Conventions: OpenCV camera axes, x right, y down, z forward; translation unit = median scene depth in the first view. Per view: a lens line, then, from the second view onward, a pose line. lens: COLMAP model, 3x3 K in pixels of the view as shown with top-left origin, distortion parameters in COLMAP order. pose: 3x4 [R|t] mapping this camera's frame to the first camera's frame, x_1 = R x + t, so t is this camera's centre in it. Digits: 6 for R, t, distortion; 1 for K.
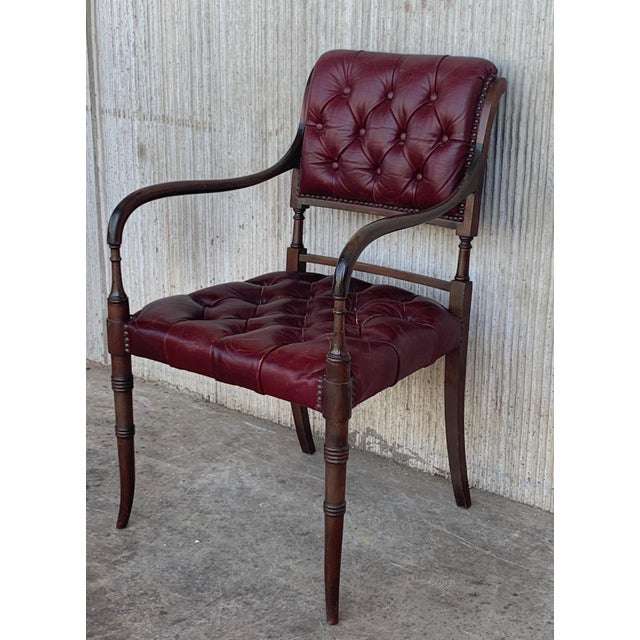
lens RADIAL K [[1140.0, 0, 323.1], [0, 1140.0, 318.6], [0, 0, 1]] dist [0.117968, 0.000000]
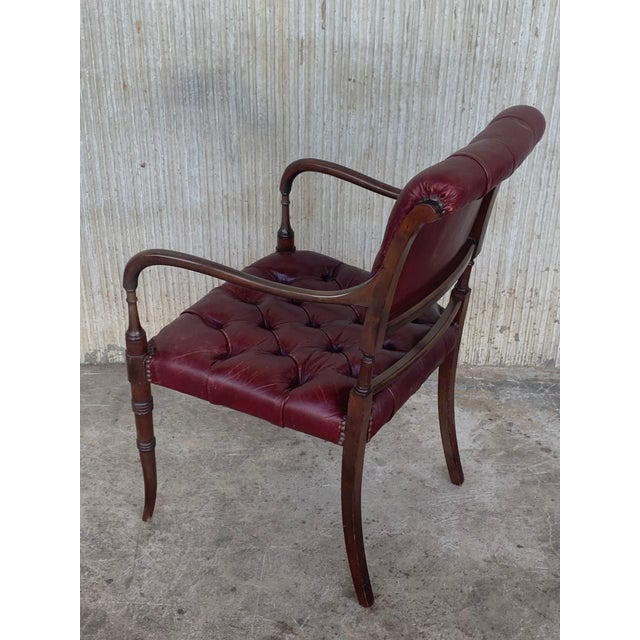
lens RADIAL K [[963.2, 0, 320.5], [0, 963.2, 320.6], [0, 0, 1]] dist [0.077937, 0.000000]
pose [[0.770287, -0.332106, 0.544392, -0.362904], [0.180440, 0.932307, 0.313439, -0.220789], [-0.611636, -0.143208, 0.778070, 0.130164]]
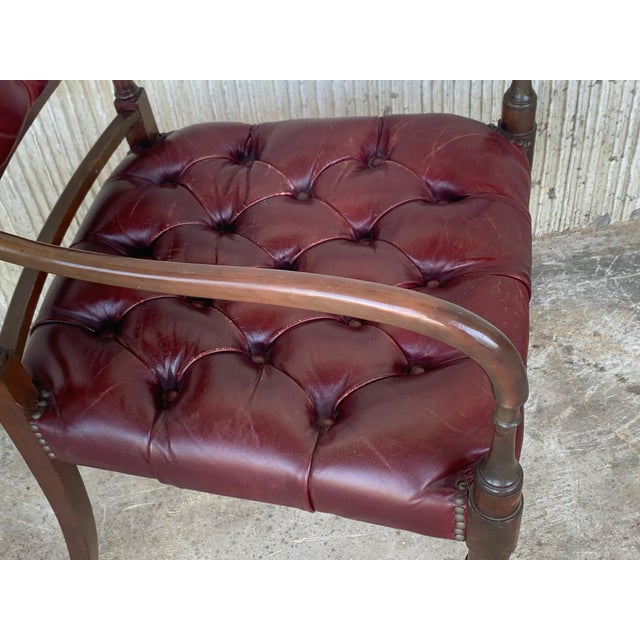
lens RADIAL K [[963.2, 0, 332.8], [0, 963.2, 319.0], [0, 0, 1]] dist [0.077937, 0.000000]
pose [[0.645614, -0.598233, 0.474657, -0.072521], [0.295496, 0.768836, 0.567075, -0.183992], [-0.704176, -0.225852, 0.673147, 0.479742]]
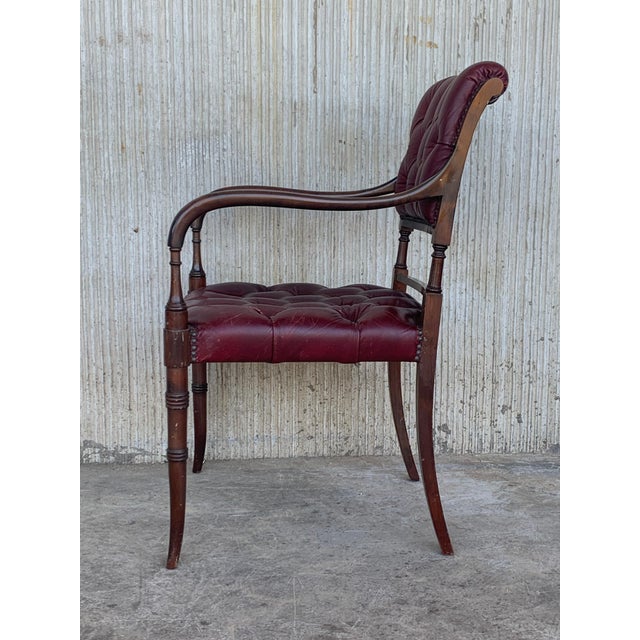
lens RADIAL K [[963.2, 0, 317.7], [0, 963.2, 316.7], [0, 0, 1]] dist [0.077937, 0.000000]
pose [[0.696690, -0.114581, 0.708163, -0.487300], [0.212578, 0.975799, -0.051249, 0.086240], [-0.685152, 0.186244, 0.704187, 0.235940]]
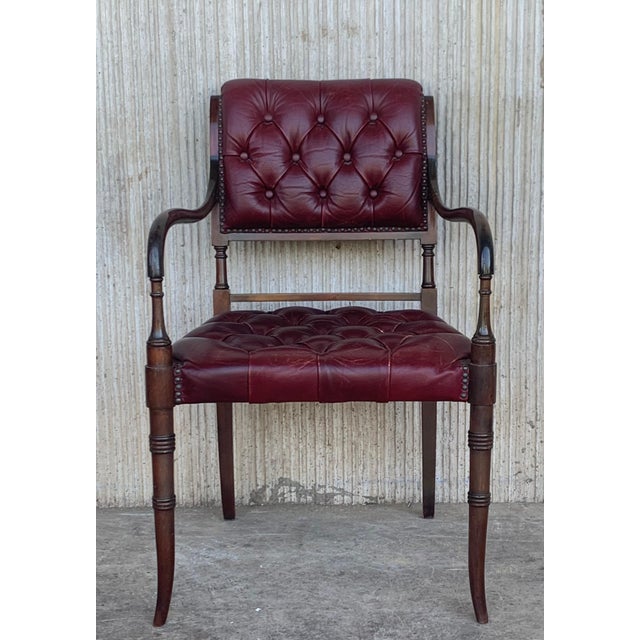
lens RADIAL K [[1140.0, 0, 369.5], [0, 1140.0, 344.4], [0, 0, 1]] dist [0.117968, 0.000000]
pose [[0.768859, -0.128849, 0.626301, -0.552407], [0.199267, 0.978992, -0.043217, 0.048824], [-0.607575, 0.158029, 0.778382, 0.223735]]
